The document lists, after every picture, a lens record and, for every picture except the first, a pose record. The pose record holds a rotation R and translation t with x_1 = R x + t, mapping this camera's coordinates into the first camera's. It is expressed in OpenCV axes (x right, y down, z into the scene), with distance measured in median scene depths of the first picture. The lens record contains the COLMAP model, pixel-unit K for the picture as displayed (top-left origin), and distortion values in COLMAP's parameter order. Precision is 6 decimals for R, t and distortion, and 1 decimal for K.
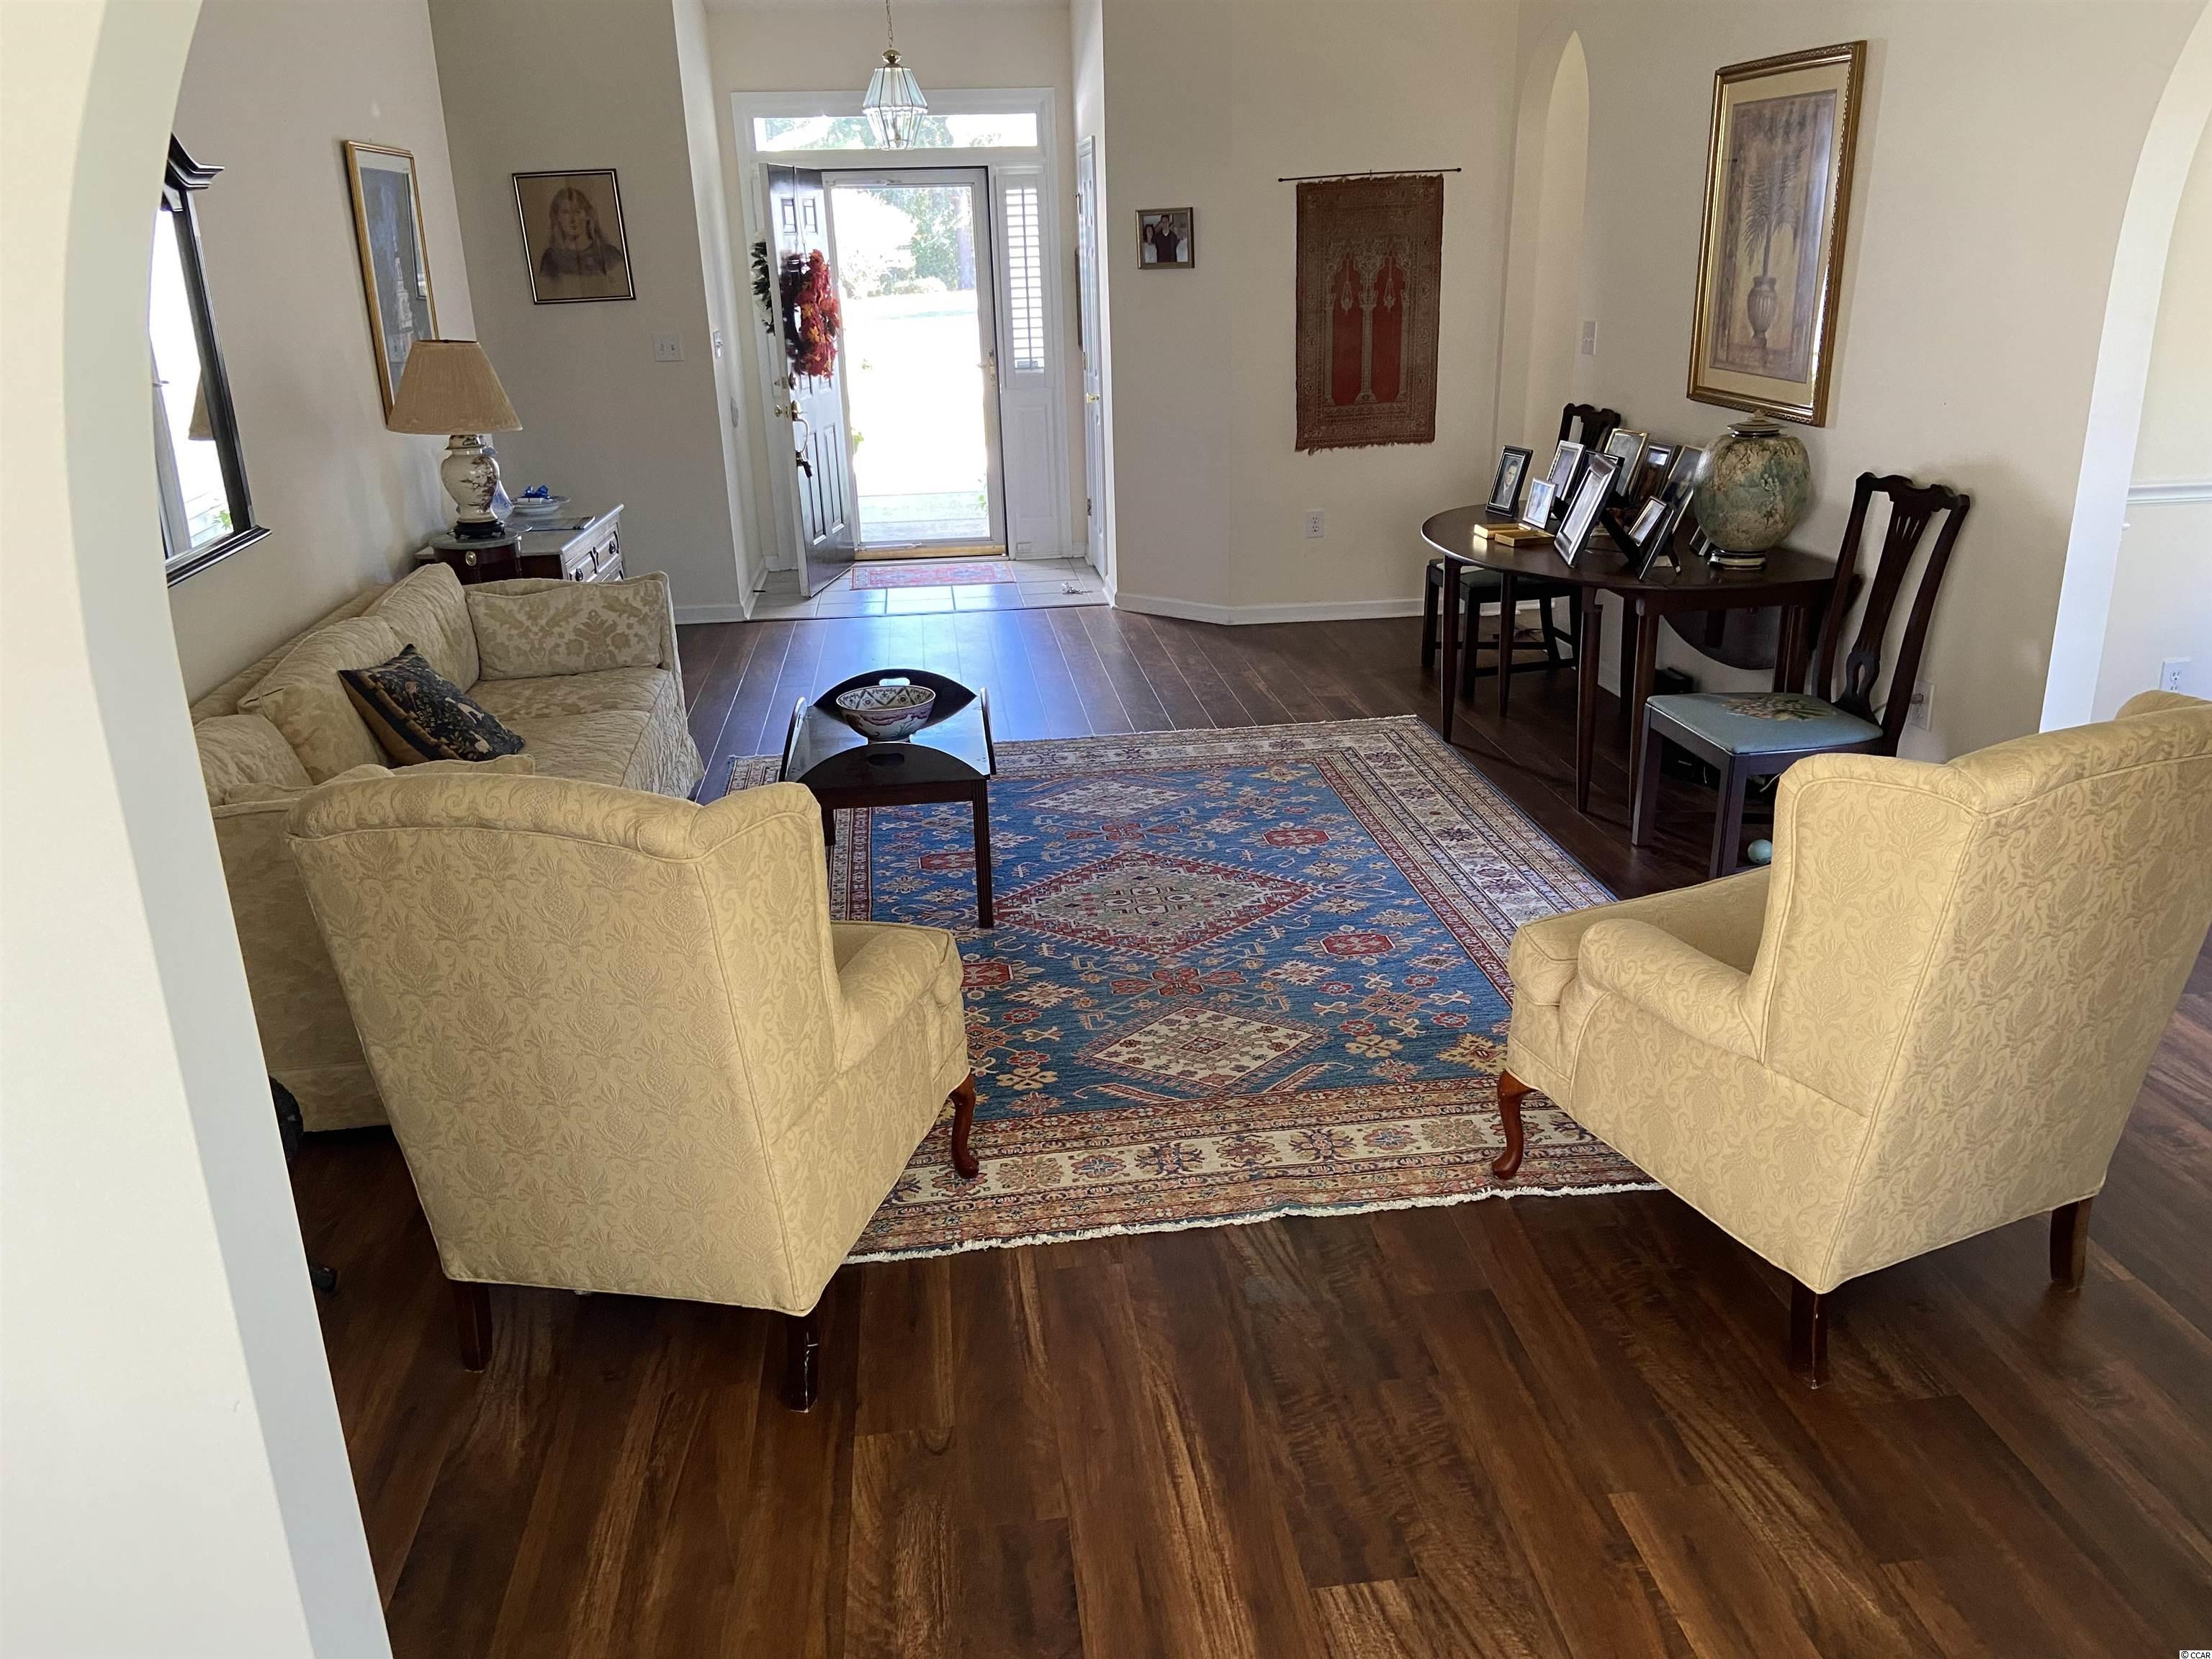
lens RADIAL K [[1681.5, 0, 1108.2], [0, 1681.5, 829.0], [0, 0, 1]] dist [0.004025, 0.000799]
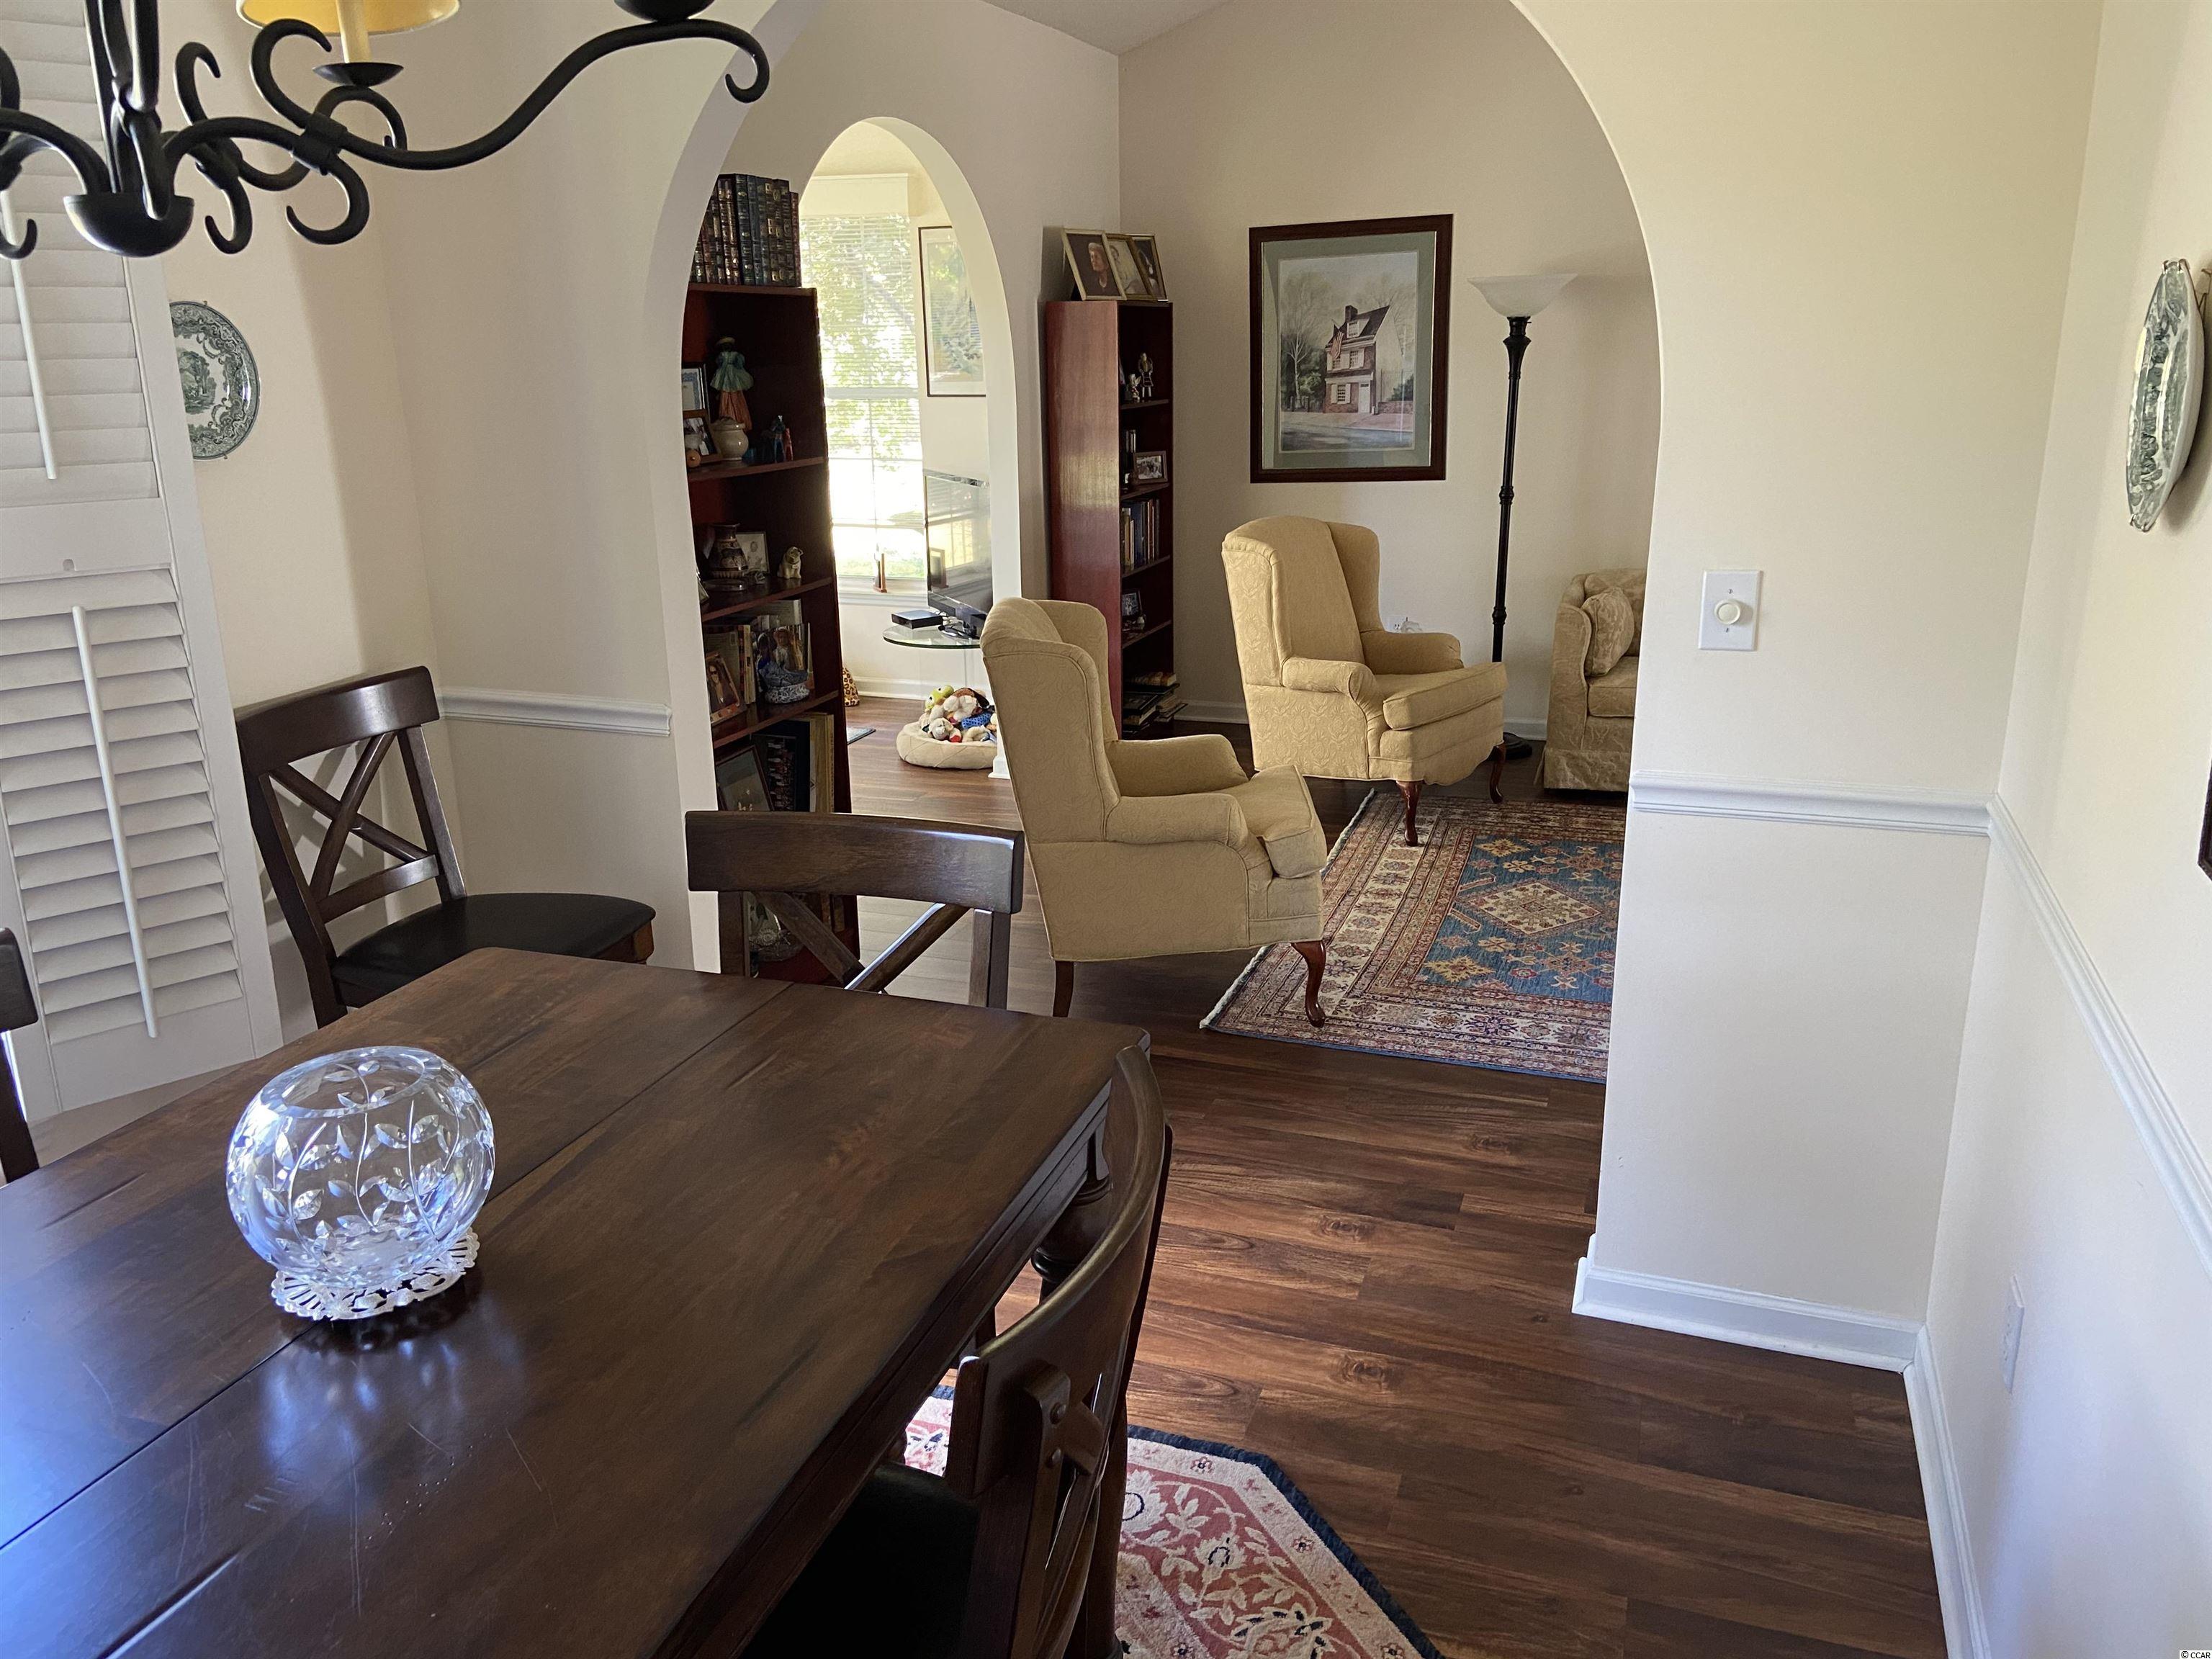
lens RADIAL K [[1681.5, 0, 1103.6], [0, 1681.5, 826.0], [0, 0, 1]] dist [0.004025, 0.000799]
pose [[-0.439272, 0.288808, -0.850664, 1.402447], [-0.271243, 0.860082, 0.432072, -0.441931], [0.856427, 0.420534, -0.299473, 1.104297]]
